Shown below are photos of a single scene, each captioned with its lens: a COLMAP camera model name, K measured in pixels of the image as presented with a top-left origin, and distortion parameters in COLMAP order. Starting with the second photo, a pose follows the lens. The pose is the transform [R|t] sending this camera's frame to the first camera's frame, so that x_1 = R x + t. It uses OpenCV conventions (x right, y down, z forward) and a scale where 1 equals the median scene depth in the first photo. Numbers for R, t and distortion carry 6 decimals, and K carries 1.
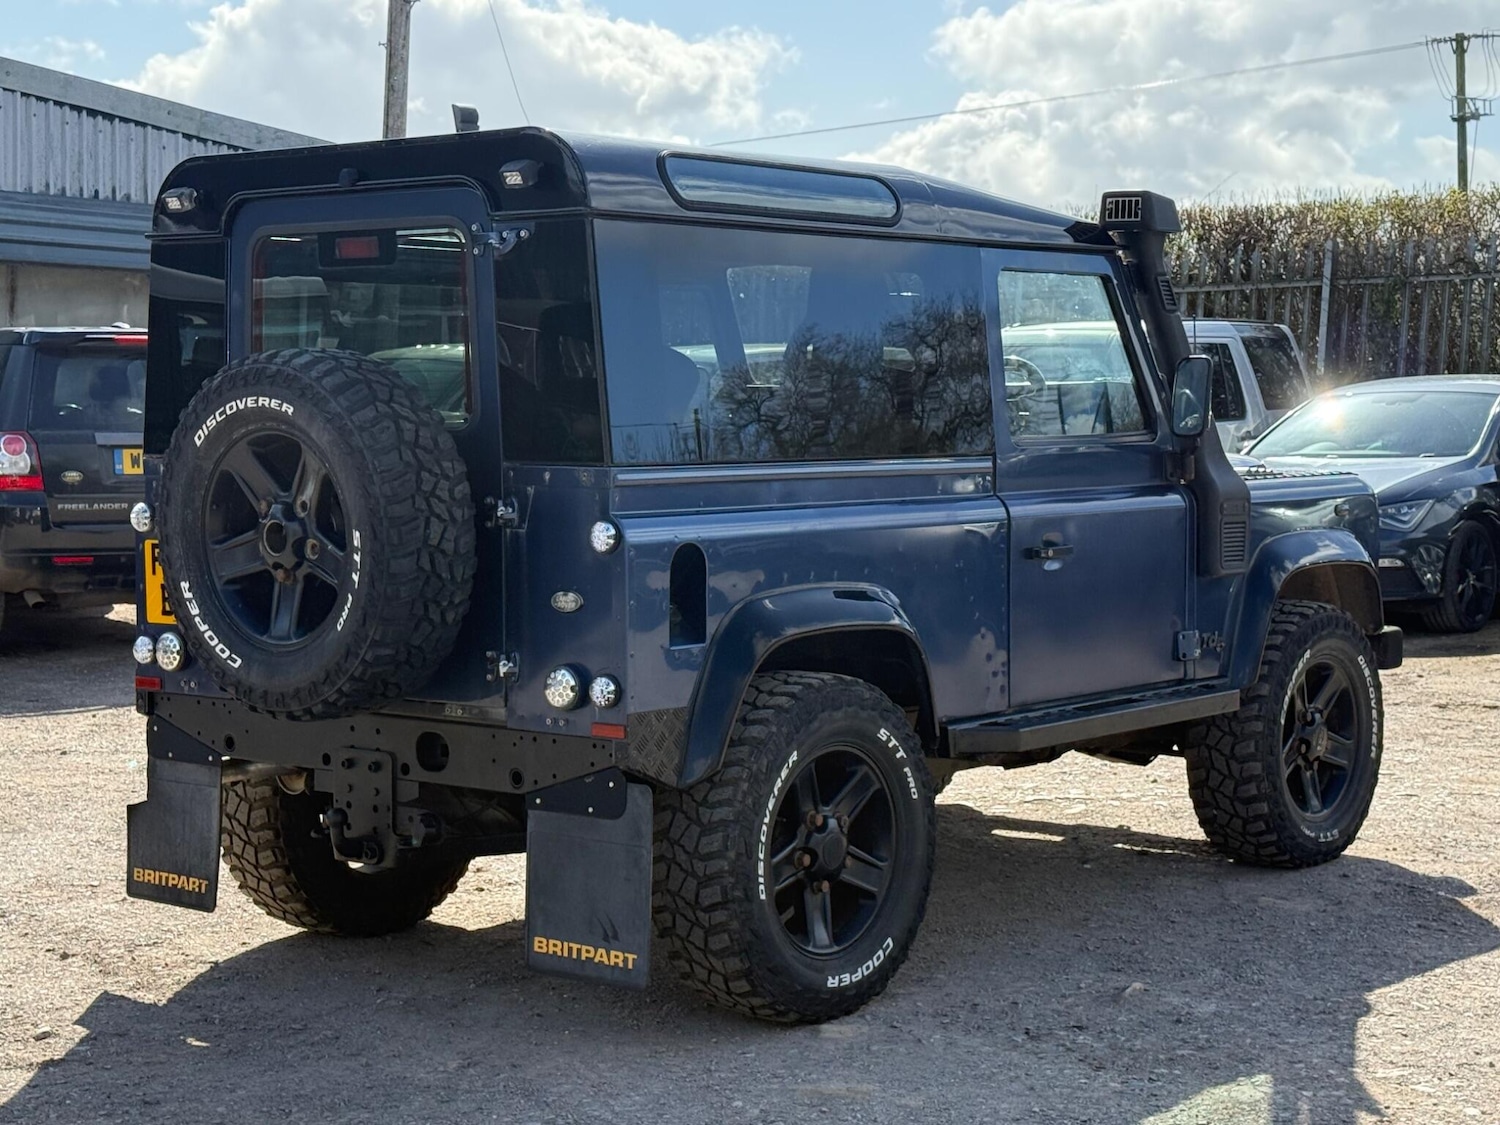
lens RADIAL K [[2556.9, 0, 834.6], [0, 2556.9, 597.9], [0, 0, 1]] dist [0.071748, 0.039165]
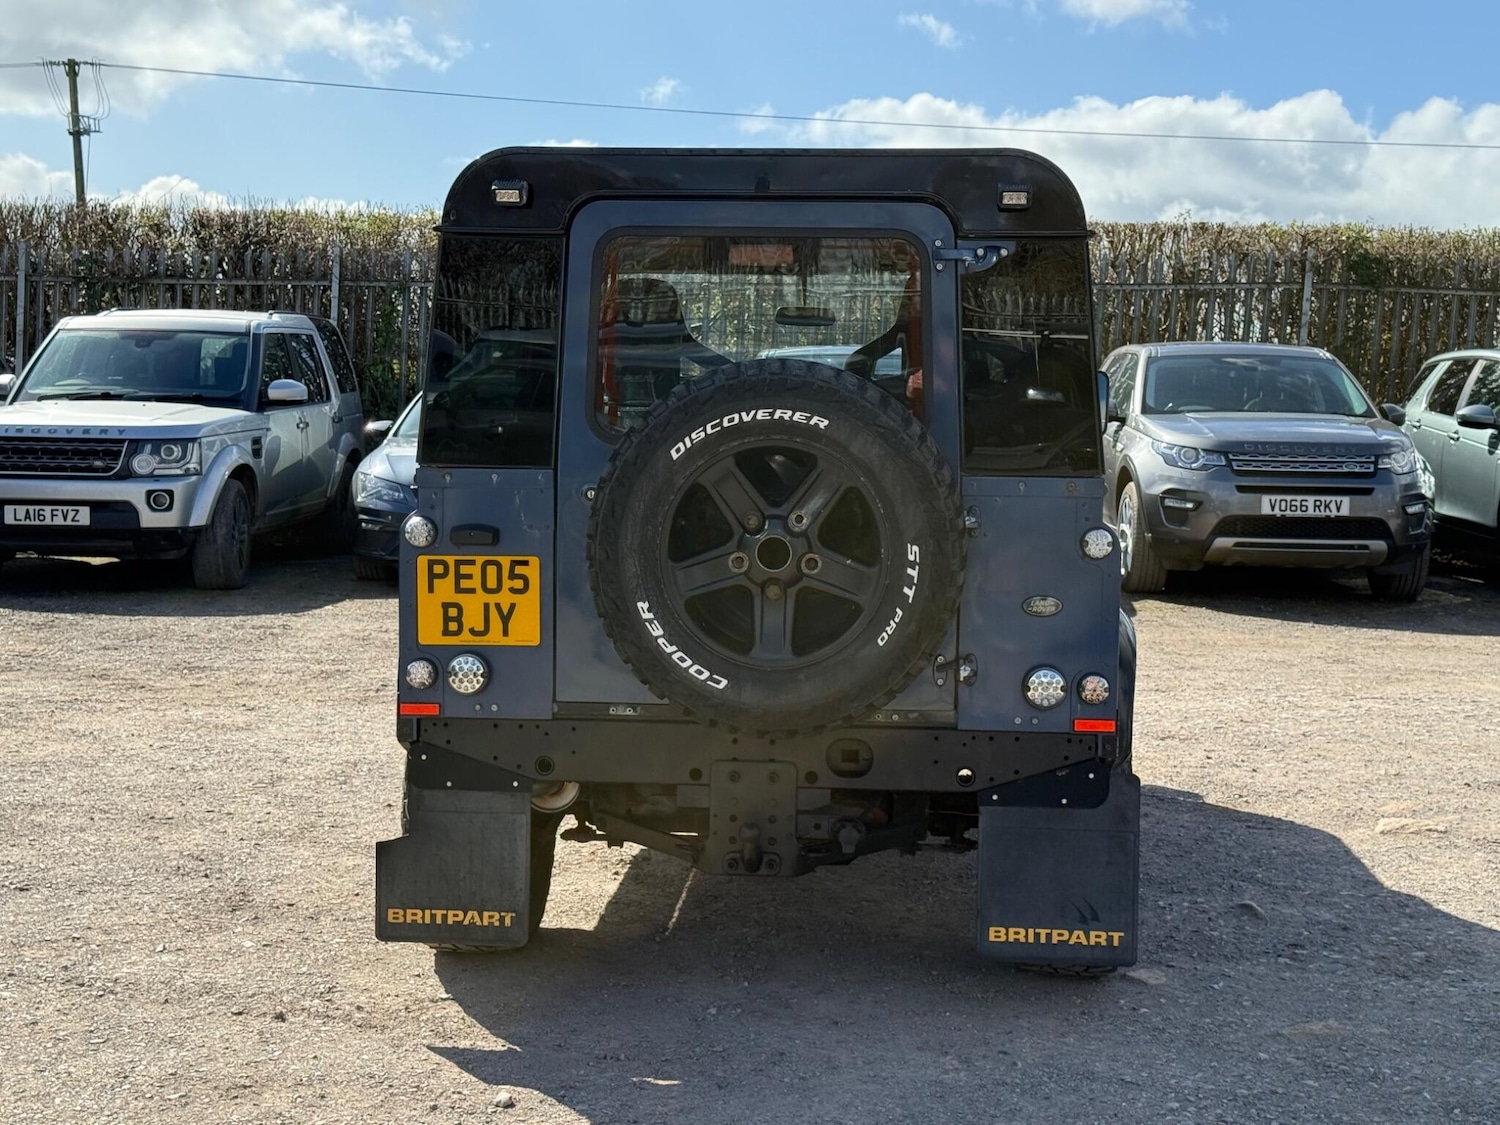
lens RADIAL K [[2092.3, 0, 767.2], [0, 2092.3, 582.9], [0, 0, 1]] dist [0.126840, -0.083560]
pose [[0.831660, -0.040054, 0.553839, -0.653720], [0.028125, 0.999153, 0.030028, -0.035817], [-0.554573, -0.009396, 0.832082, 0.335131]]
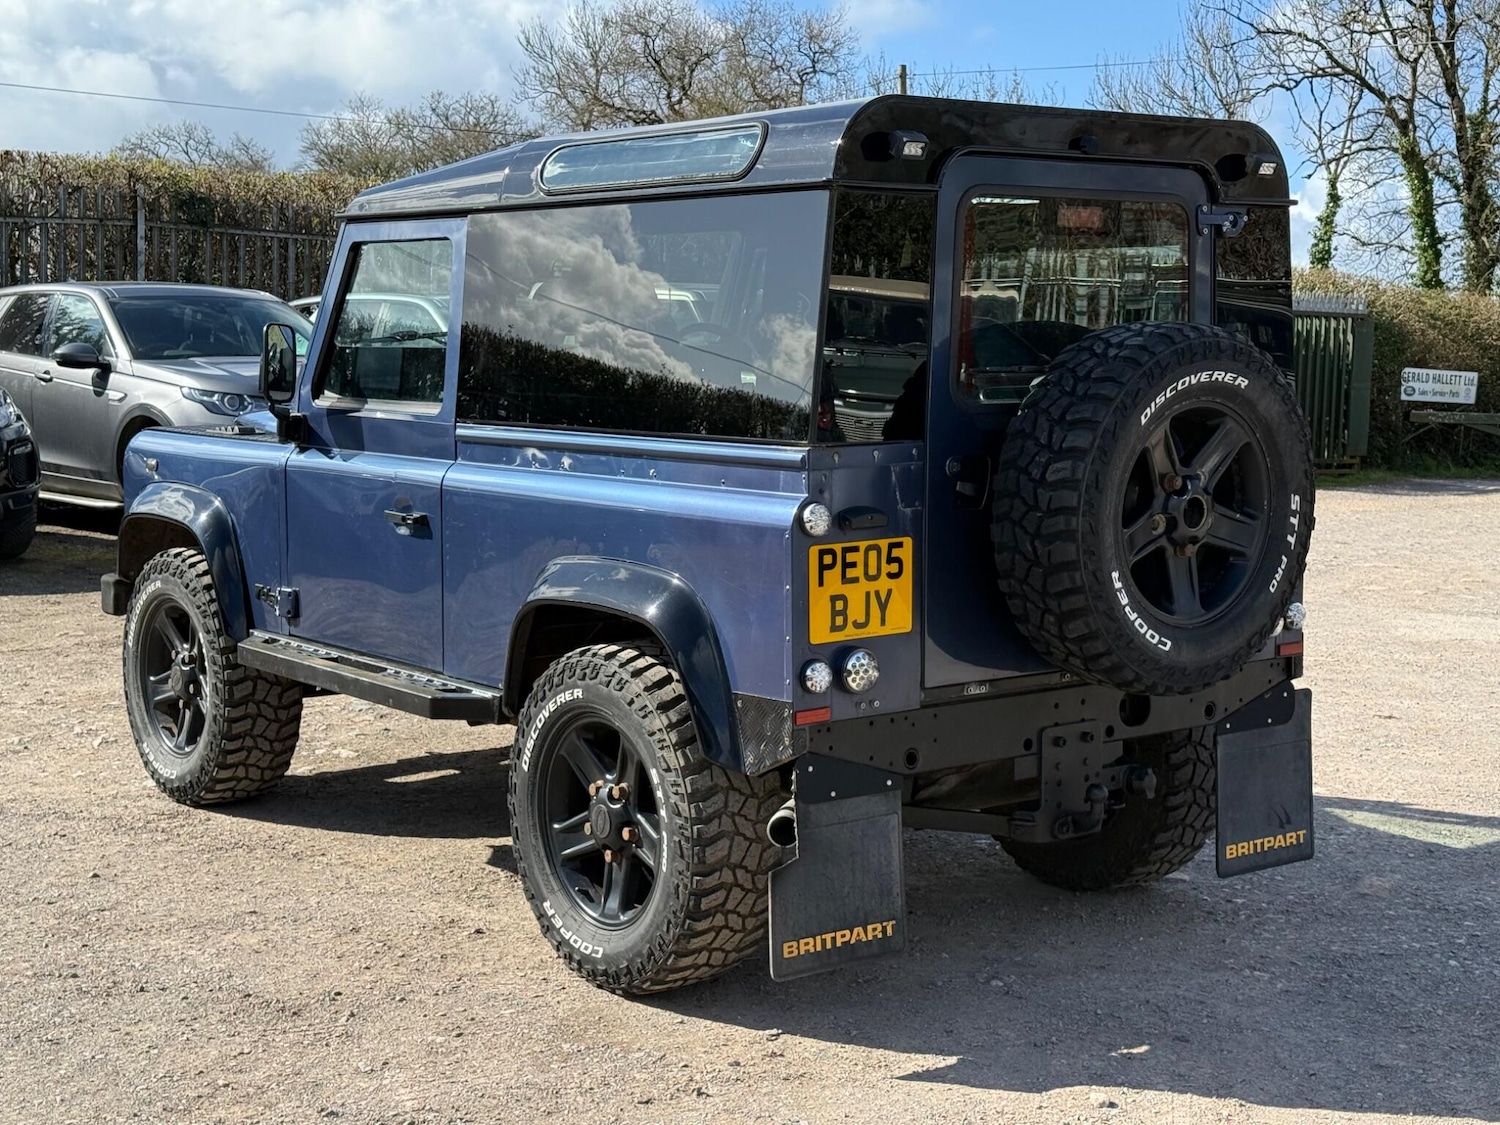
lens RADIAL K [[2102.4, 0, 730.6], [0, 2102.4, 564.6], [0, 0, 1]] dist [0.126215, -0.052759]
pose [[0.260586, -0.106916, 0.959512, -1.042130], [0.074443, 0.993115, 0.090443, -0.090022], [-0.962576, 0.047861, 0.266751, 0.944471]]
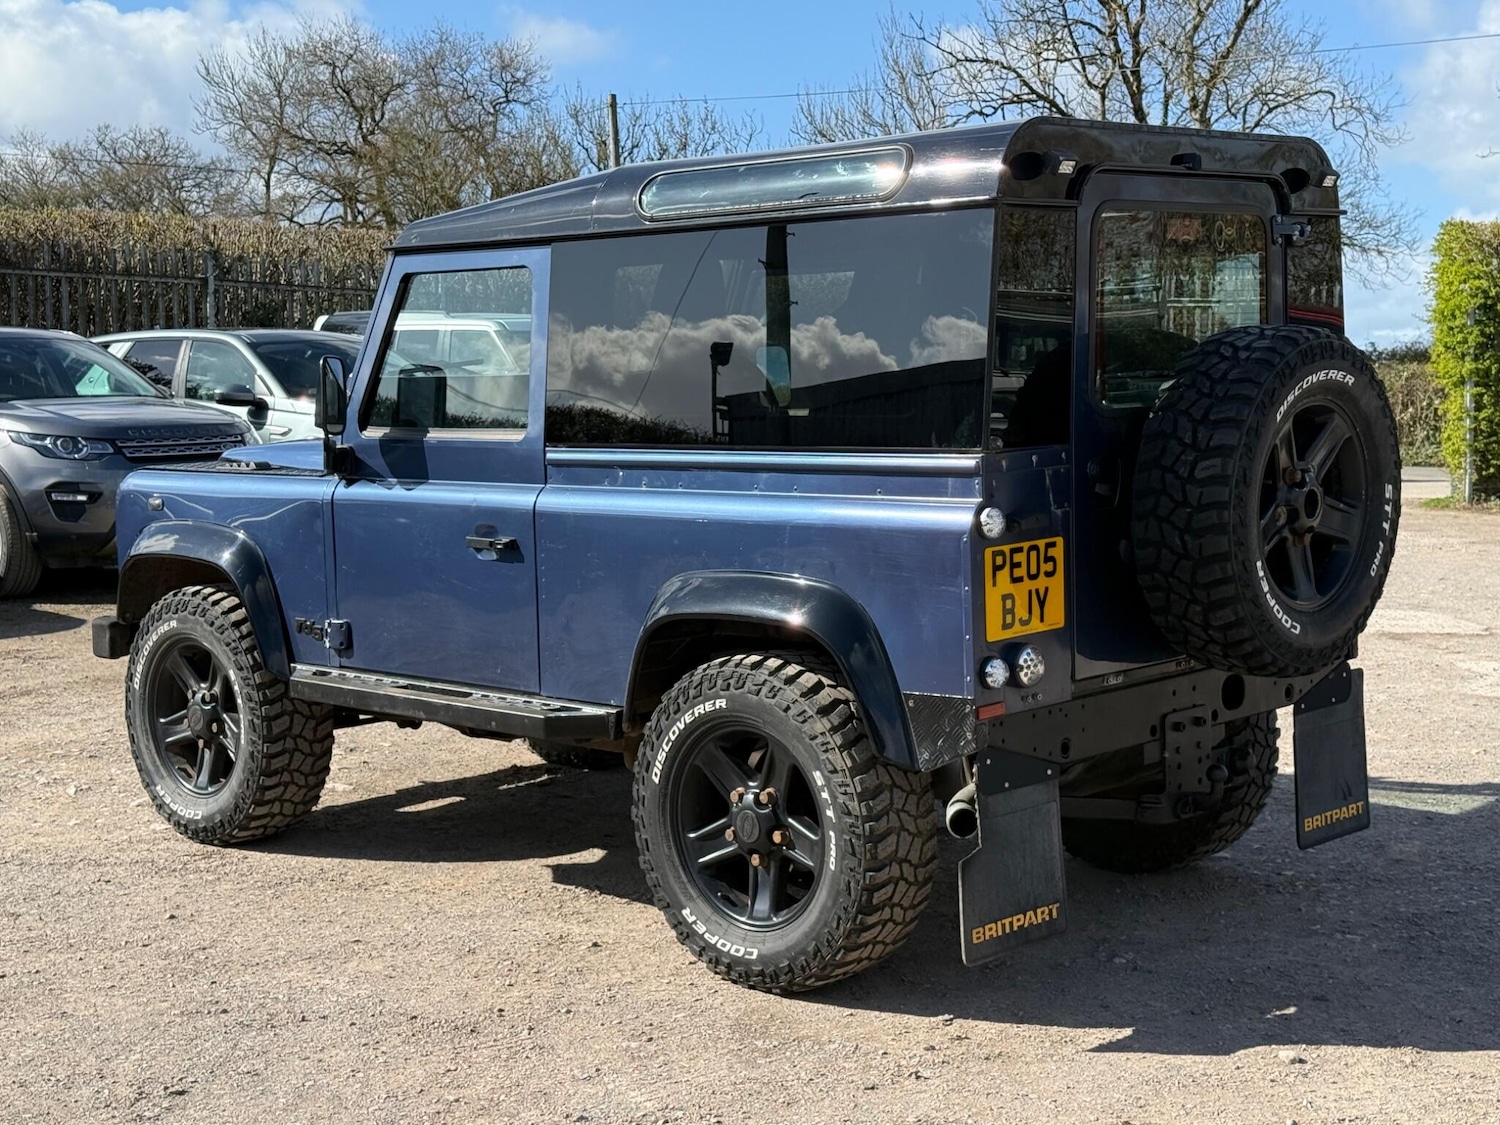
lens RADIAL K [[2105.6, 0, 699.1], [0, 2105.6, 581.8], [0, 0, 1]] dist [0.125382, -0.030448]
pose [[0.130067, -0.109653, 0.985423, -1.106705], [0.104965, 0.989804, 0.096286, -0.101457], [-0.985934, 0.090911, 0.140250, 1.116223]]
